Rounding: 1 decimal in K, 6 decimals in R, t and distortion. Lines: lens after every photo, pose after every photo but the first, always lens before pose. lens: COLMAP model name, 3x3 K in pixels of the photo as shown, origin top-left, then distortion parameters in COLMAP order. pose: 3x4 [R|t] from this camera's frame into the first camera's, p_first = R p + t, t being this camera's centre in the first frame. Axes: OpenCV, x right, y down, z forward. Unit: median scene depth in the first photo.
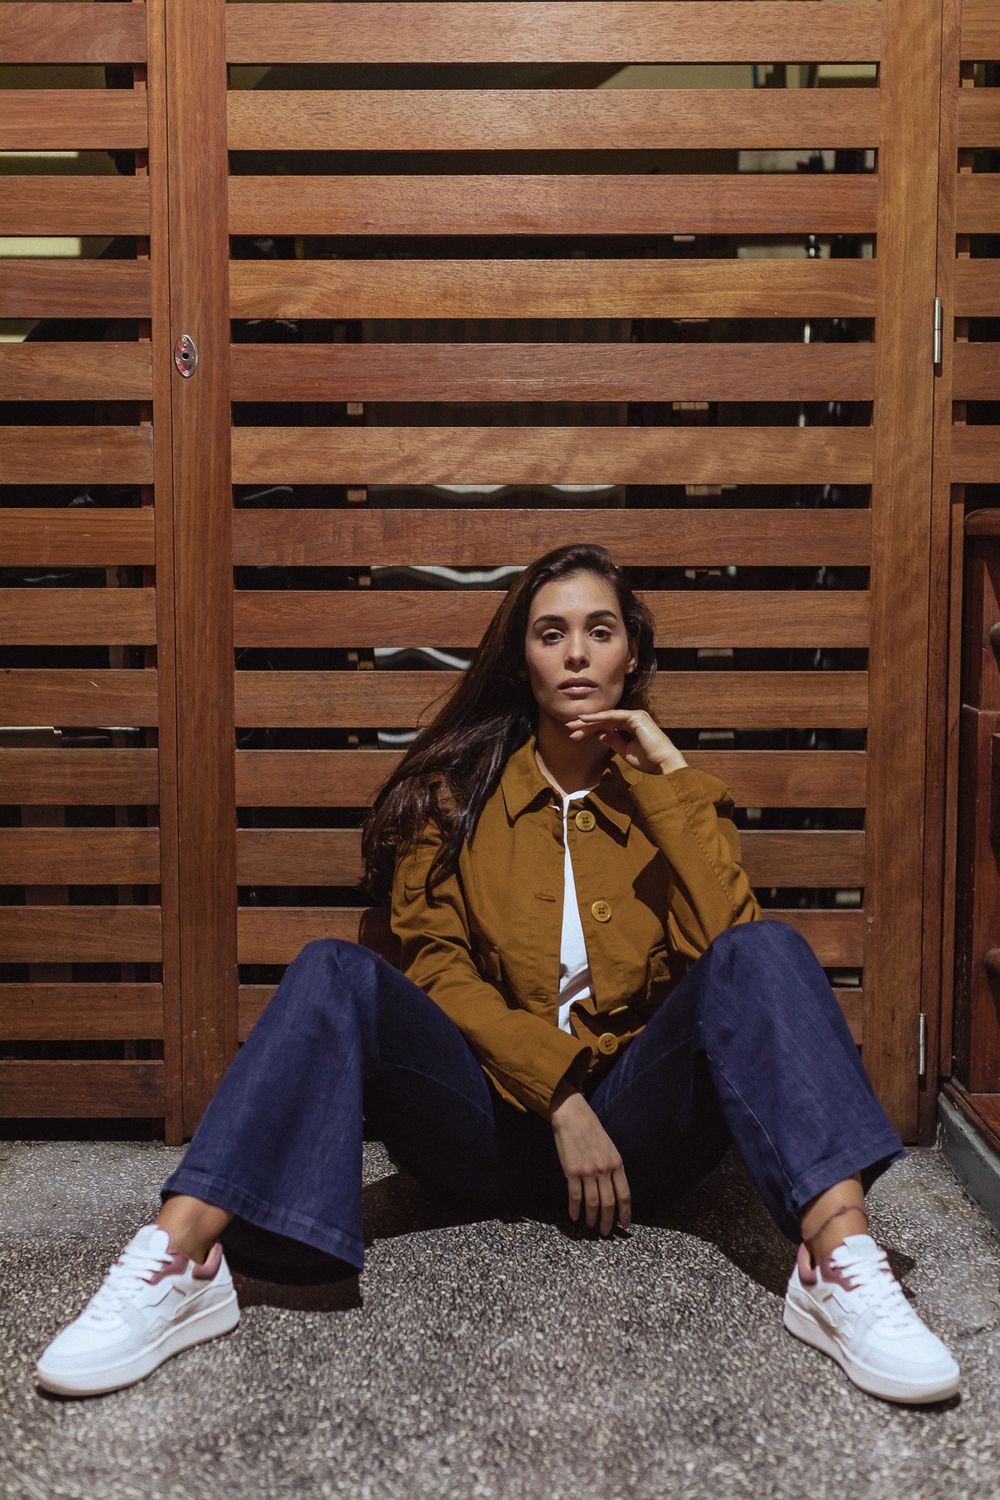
lens RADIAL K [[2103.4, 0, 496.6], [0, 2103.4, 758.8], [0, 0, 1]] dist [0.015969, 0.000000]
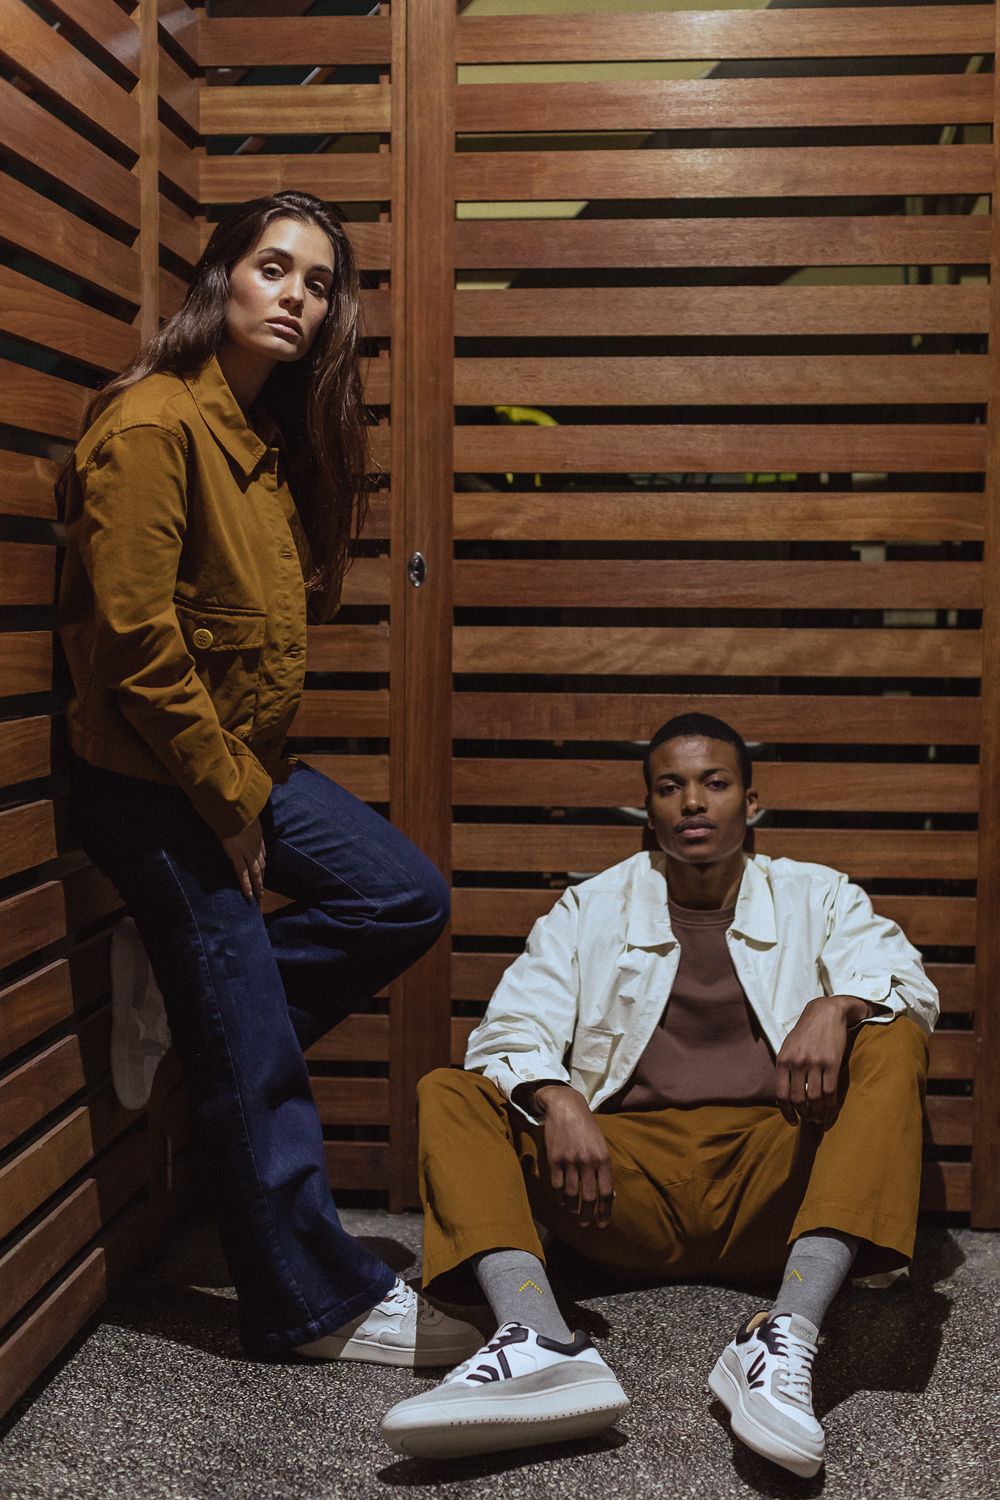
lens RADIAL K [[2256.4, 0, 490.1], [0, 2256.4, 750.1], [0, 0, 1]] dist [0.020391, 0.000000]
pose [[0.996070, 0.011115, -0.087868, 0.012425], [-0.014127, 0.999331, -0.033738, -0.041543], [0.087434, 0.034847, 0.995561, -0.311270]]
